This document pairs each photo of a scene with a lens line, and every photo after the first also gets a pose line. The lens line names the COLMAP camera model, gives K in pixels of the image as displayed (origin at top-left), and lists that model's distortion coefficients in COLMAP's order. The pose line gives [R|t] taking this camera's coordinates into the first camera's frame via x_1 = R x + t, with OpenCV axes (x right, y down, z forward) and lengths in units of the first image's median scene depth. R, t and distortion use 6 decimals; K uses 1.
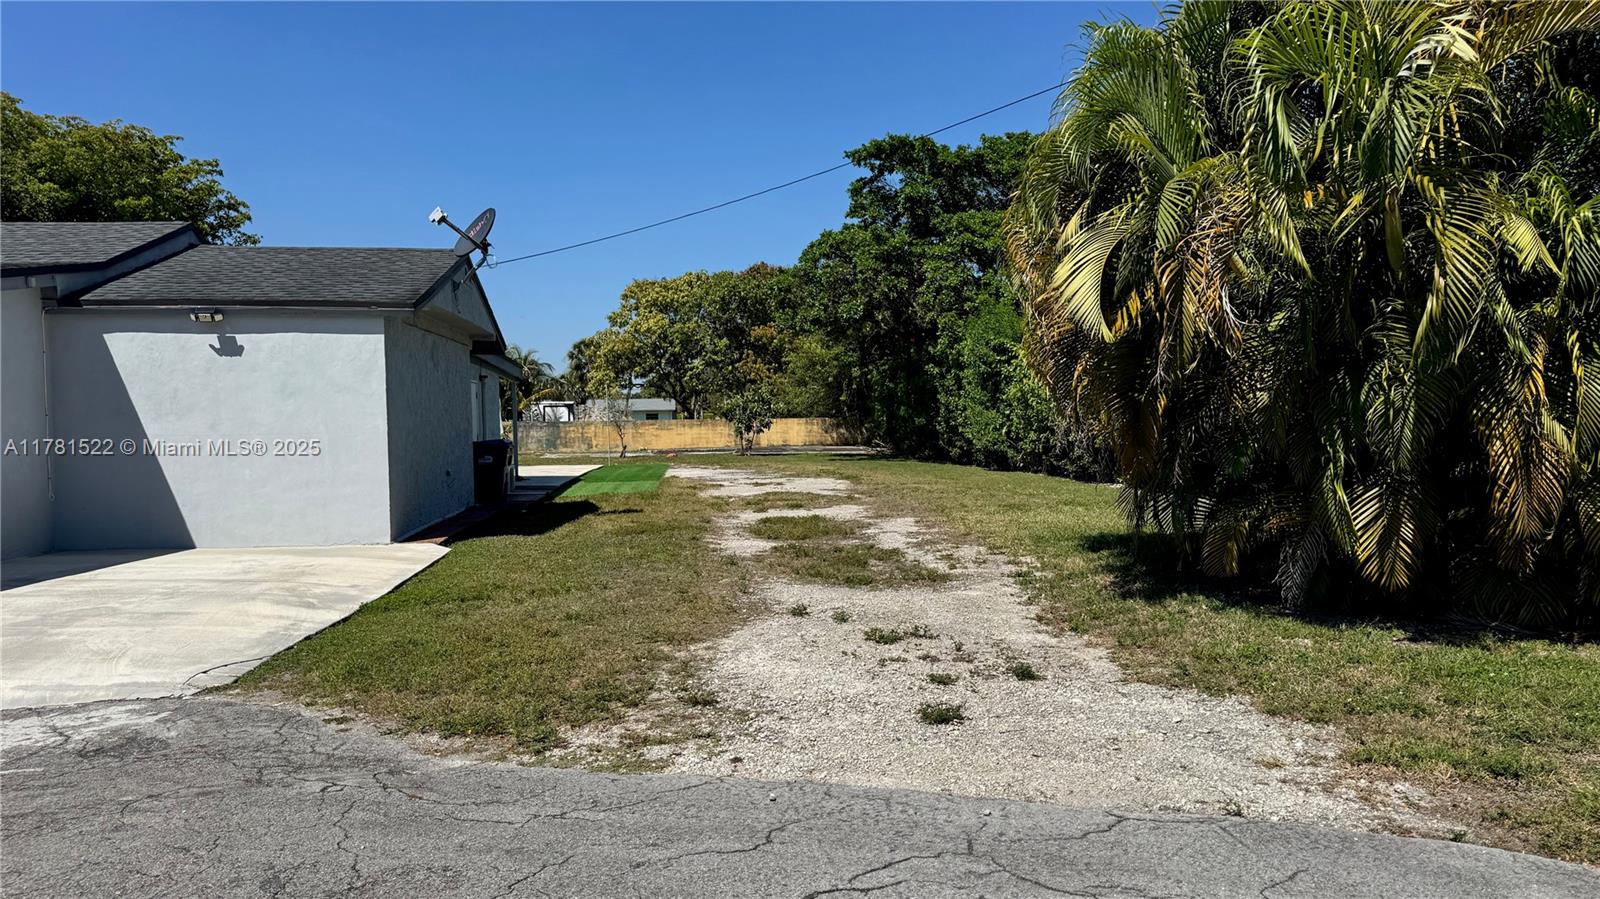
lens RADIAL K [[1102.3, 0, 805.3], [0, 1102.3, 475.8], [0, 0, 1]] dist [0.048122, -0.064857]
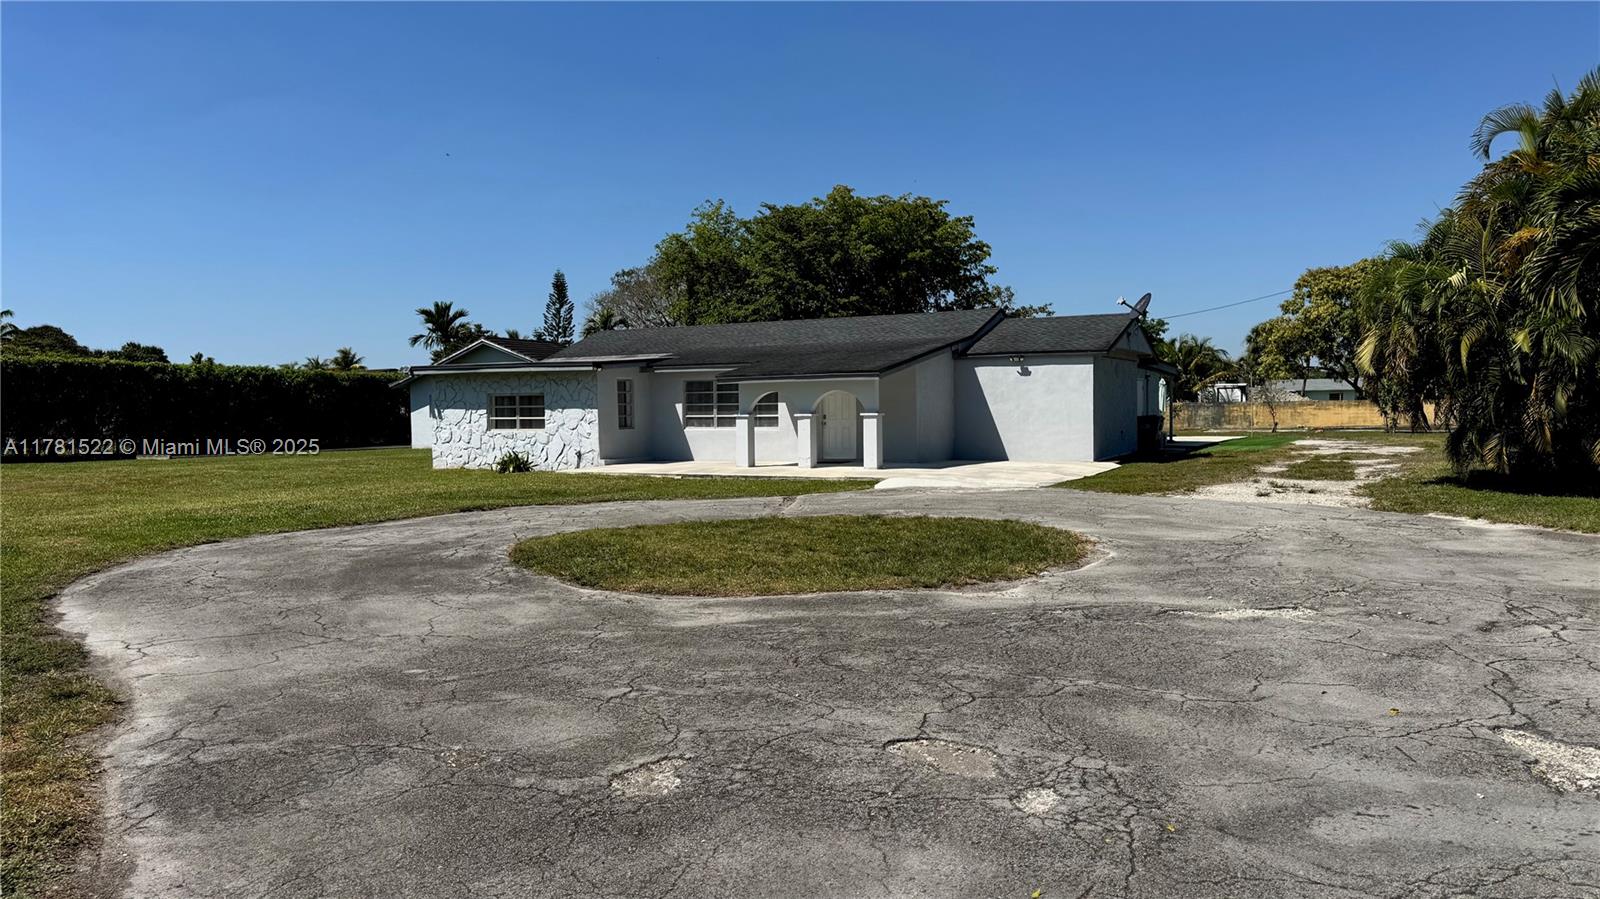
lens RADIAL K [[1102.3, 0, 782.3], [0, 1102.3, 451.7], [0, 0, 1]] dist [0.048122, -0.064857]
pose [[0.813927, 0.025179, -0.580421, 0.137039], [-0.026983, 0.999621, 0.005527, 0.016482], [0.580340, 0.011163, 0.814298, -0.396187]]
